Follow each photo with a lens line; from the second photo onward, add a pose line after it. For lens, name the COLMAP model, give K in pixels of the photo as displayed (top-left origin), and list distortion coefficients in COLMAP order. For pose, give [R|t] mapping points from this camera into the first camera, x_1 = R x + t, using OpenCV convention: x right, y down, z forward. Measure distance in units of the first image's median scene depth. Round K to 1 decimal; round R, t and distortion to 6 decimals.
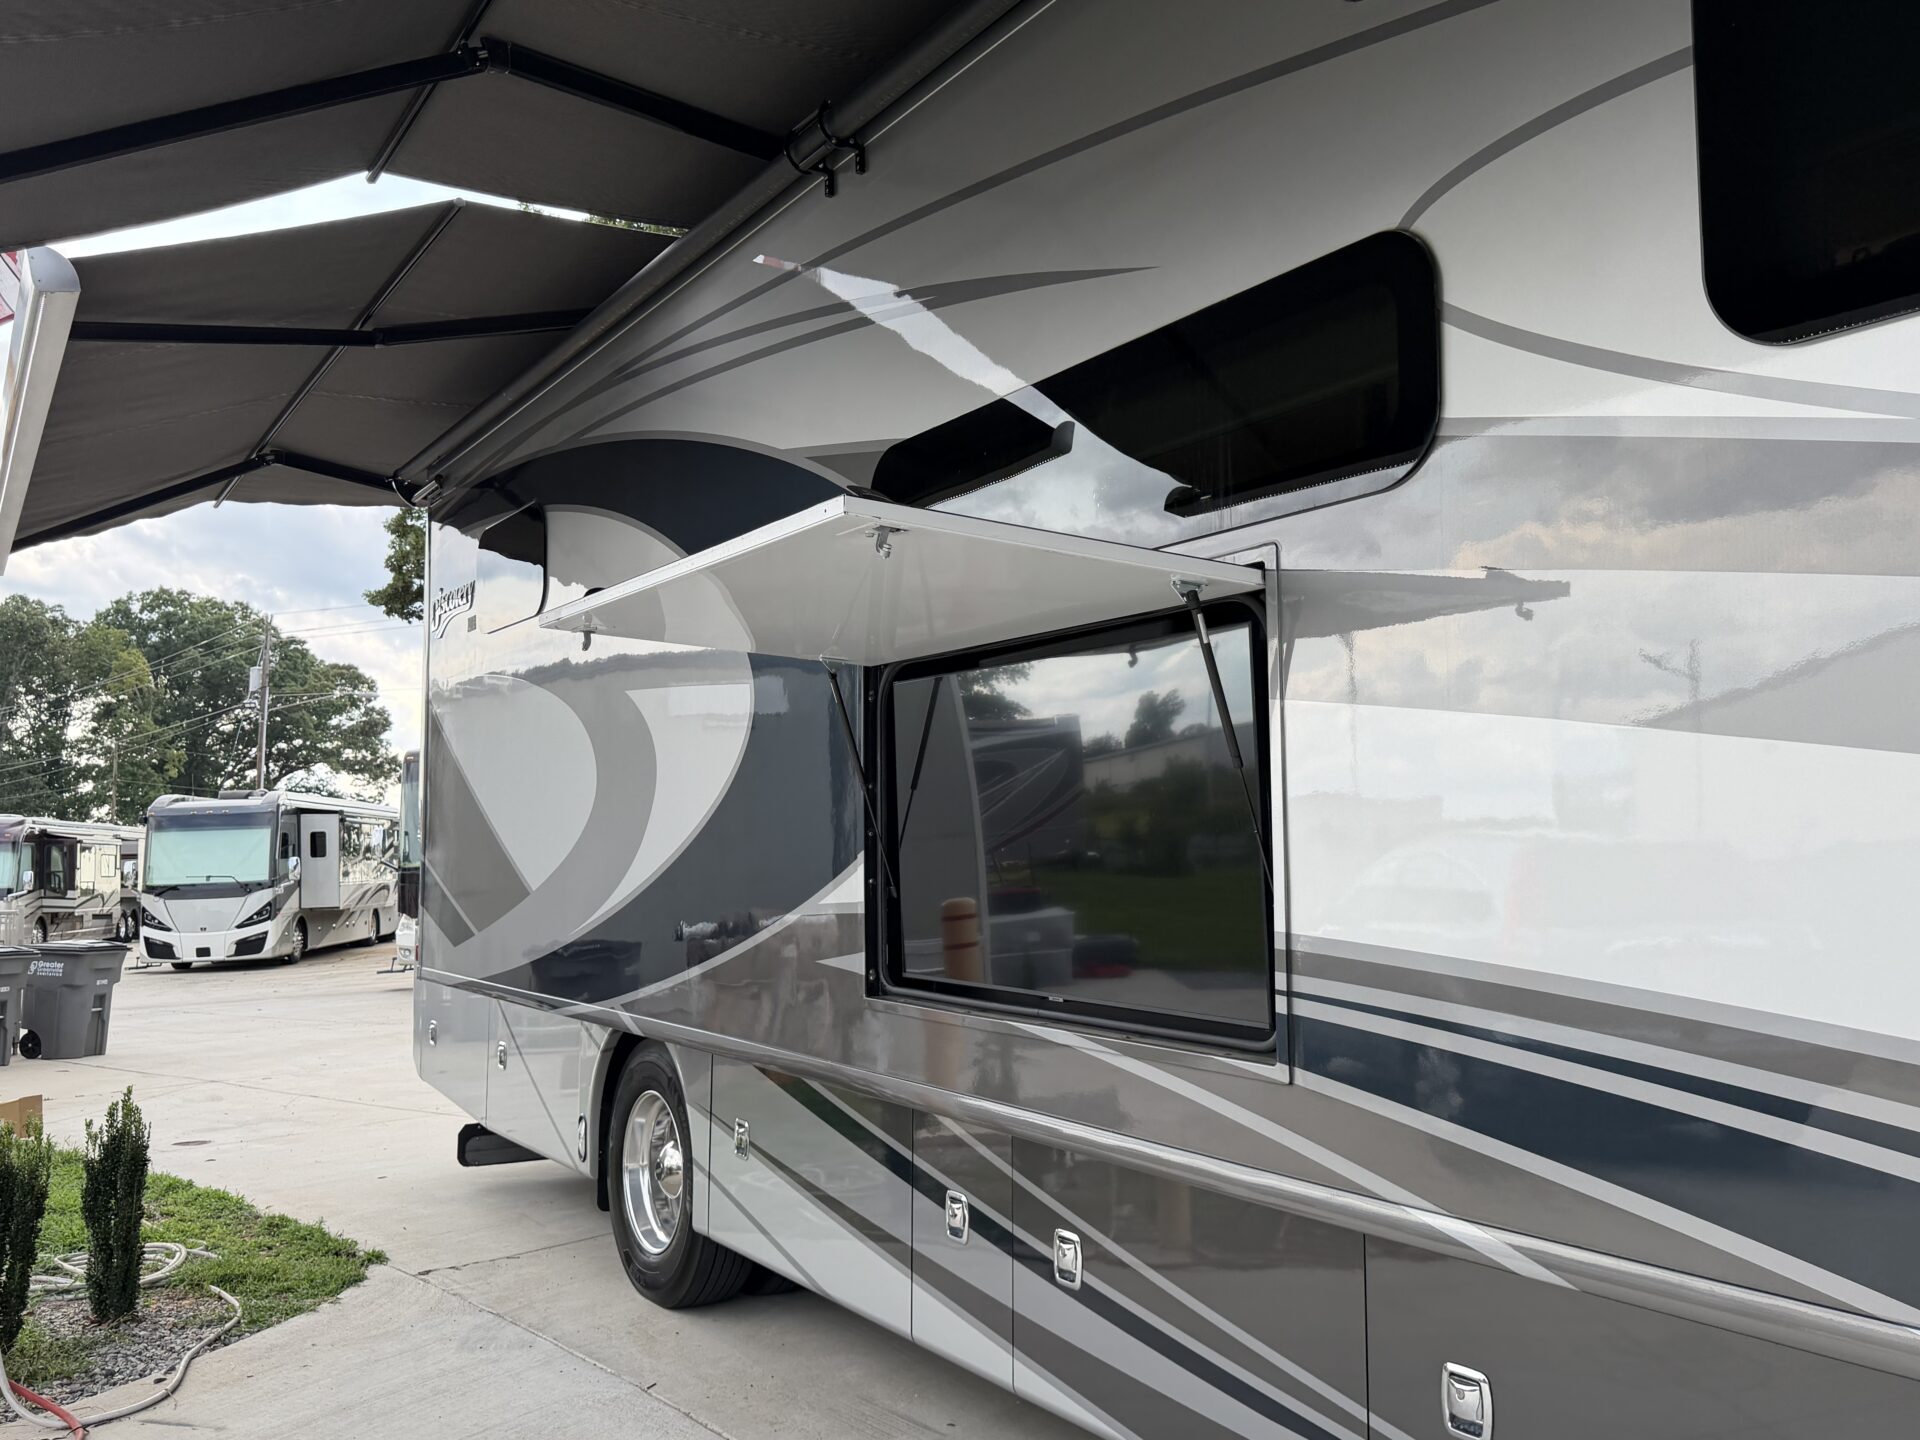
lens RADIAL K [[1589.4, 0, 960.2], [0, 1589.4, 729.1], [0, 0, 1]] dist [-0.006714, -0.004980]
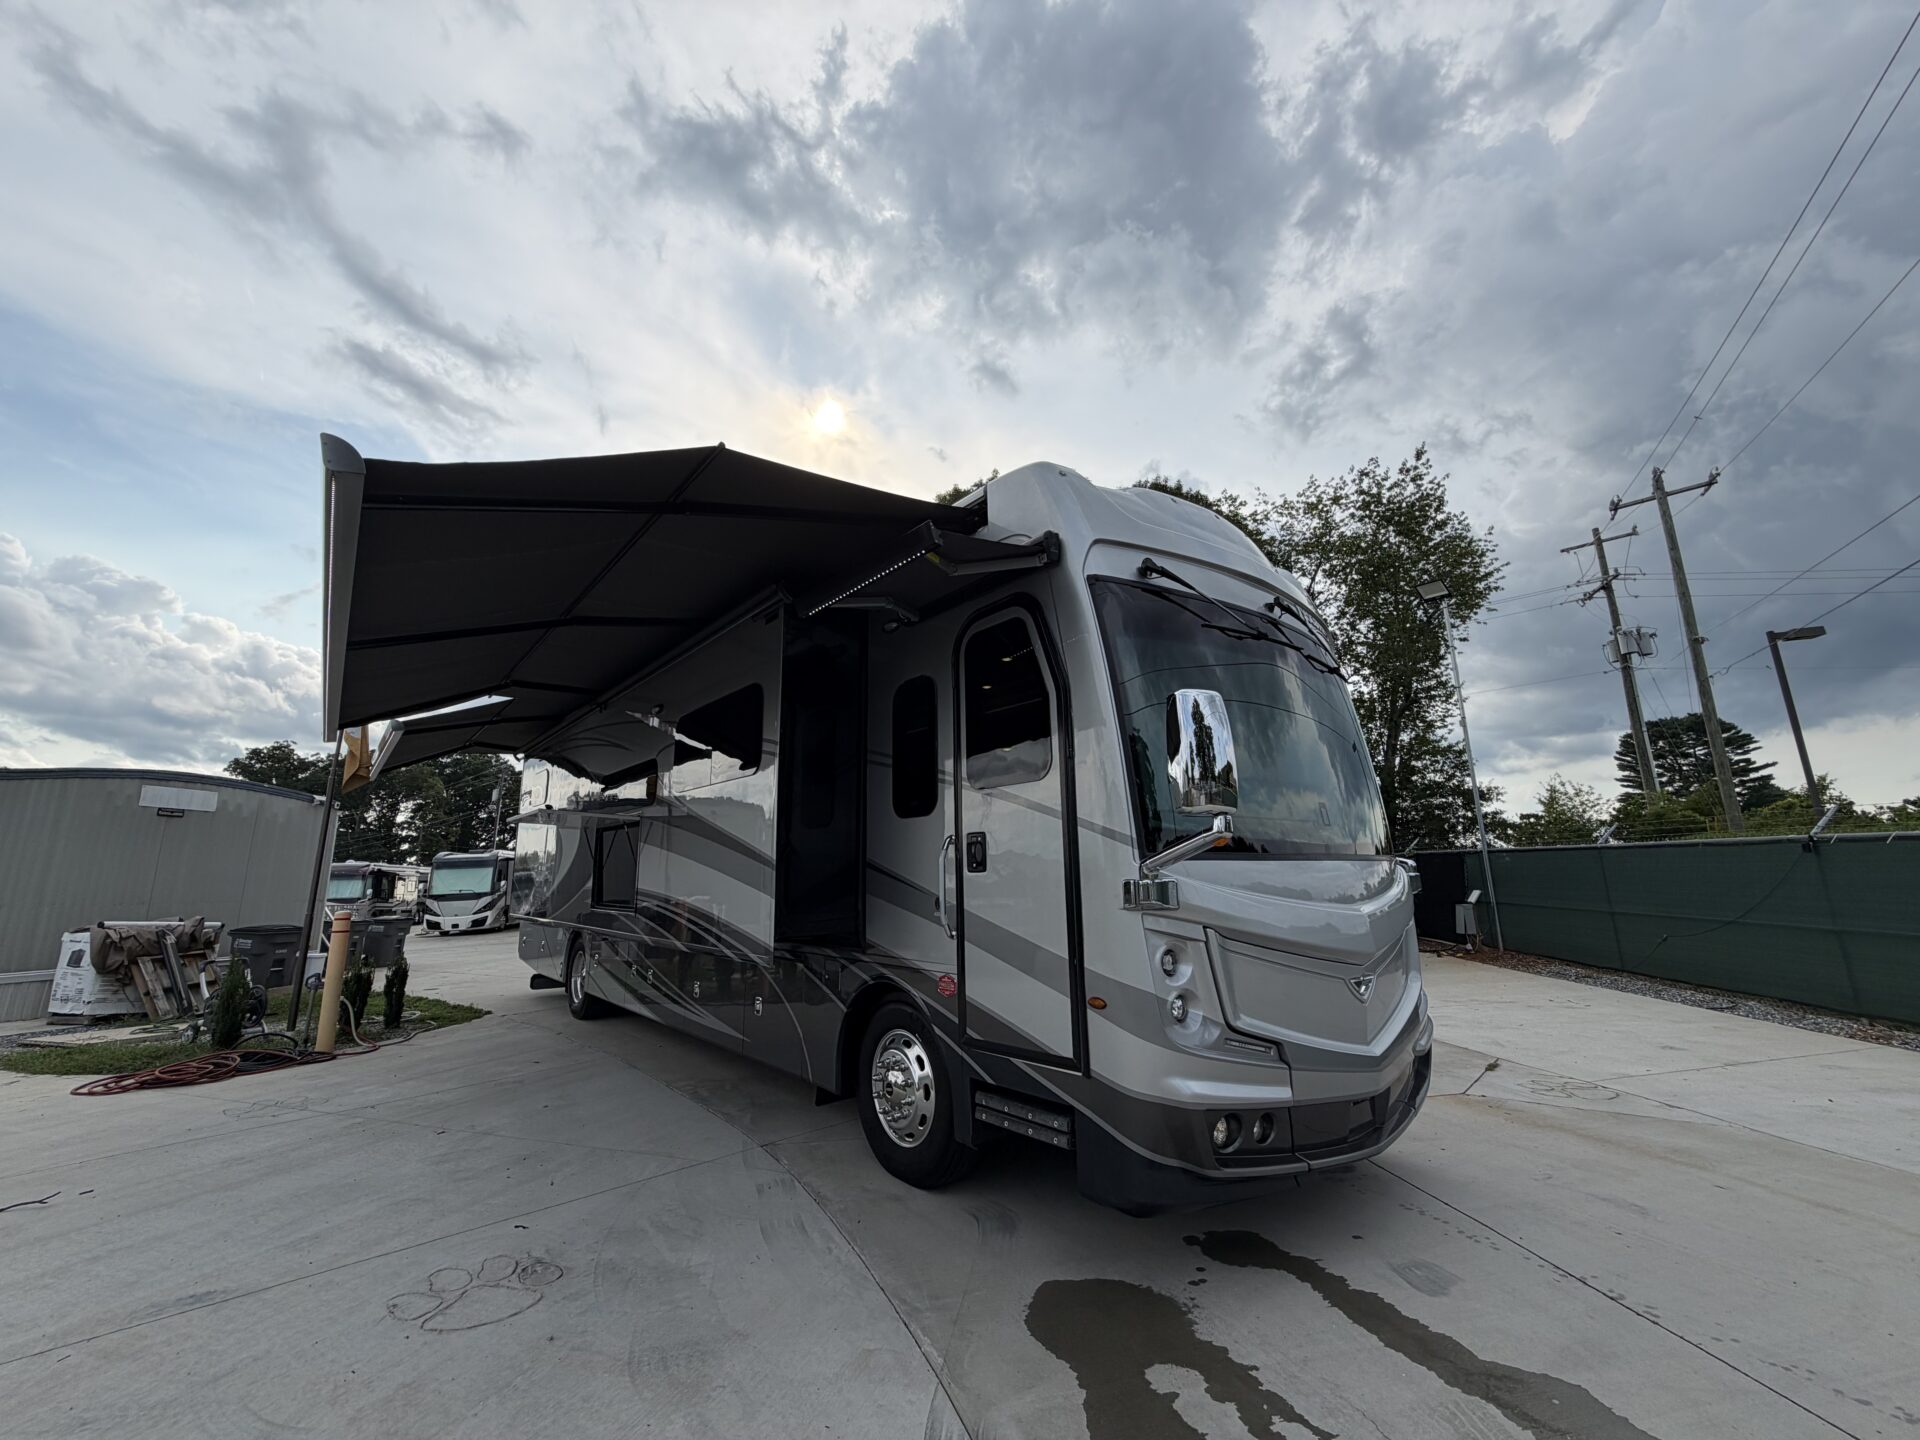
lens RADIAL K [[763.3, 0, 955.2], [0, 763.3, 721.3], [0, 0, 1]] dist [-0.000475, 0.000400]
pose [[0.993425, 0.013632, 0.113669, 0.068312], [0.000356, 0.992513, -0.122138, -0.007687], [-0.114483, 0.121376, 0.985983, -0.119895]]
